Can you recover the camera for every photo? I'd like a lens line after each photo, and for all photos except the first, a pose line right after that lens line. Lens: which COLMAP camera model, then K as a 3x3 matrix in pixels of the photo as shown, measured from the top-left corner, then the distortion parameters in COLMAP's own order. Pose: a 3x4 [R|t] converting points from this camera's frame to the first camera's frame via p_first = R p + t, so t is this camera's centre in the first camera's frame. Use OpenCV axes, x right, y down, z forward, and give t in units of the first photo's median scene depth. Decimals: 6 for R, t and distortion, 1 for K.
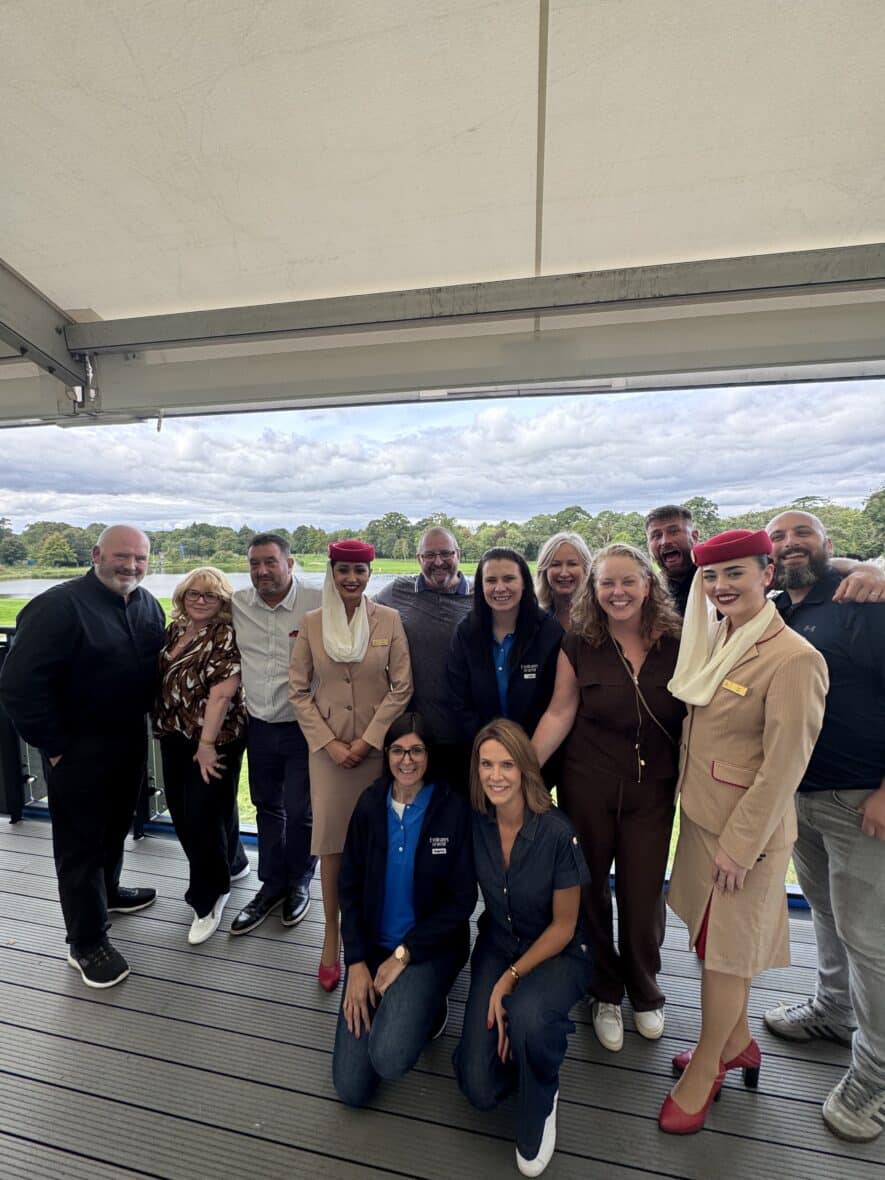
lens RADIAL K [[466.9, 0, 442.5], [0, 466.9, 590.0], [0, 0, 1]] dist [-0.001630, -0.000119]
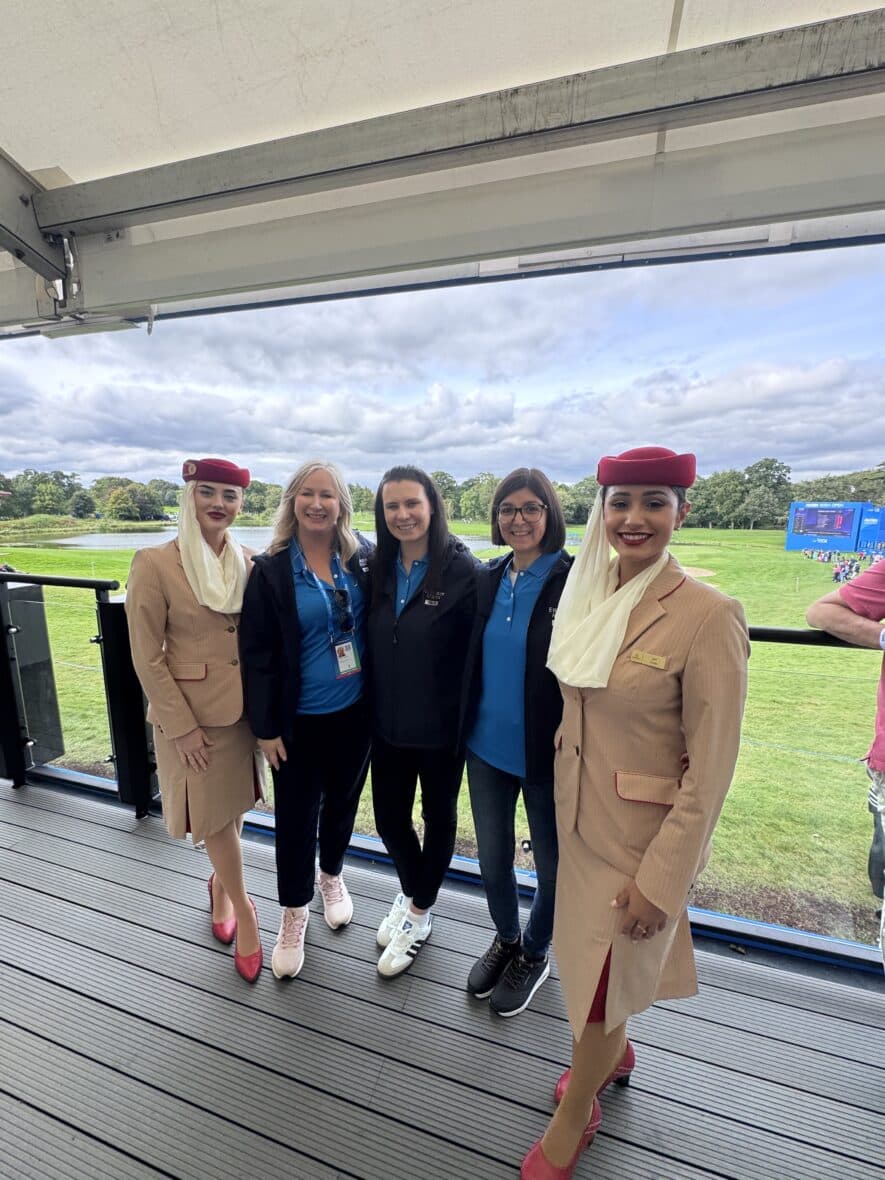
lens RADIAL K [[466.9, 0, 442.5], [0, 466.9, 590.0], [0, 0, 1]] dist [-0.001630, -0.000119]
pose [[0.995227, 0.034465, -0.091298, -0.020255], [-0.026892, 0.996194, 0.082916, 0.016428], [0.093808, -0.080065, 0.992366, 0.211388]]
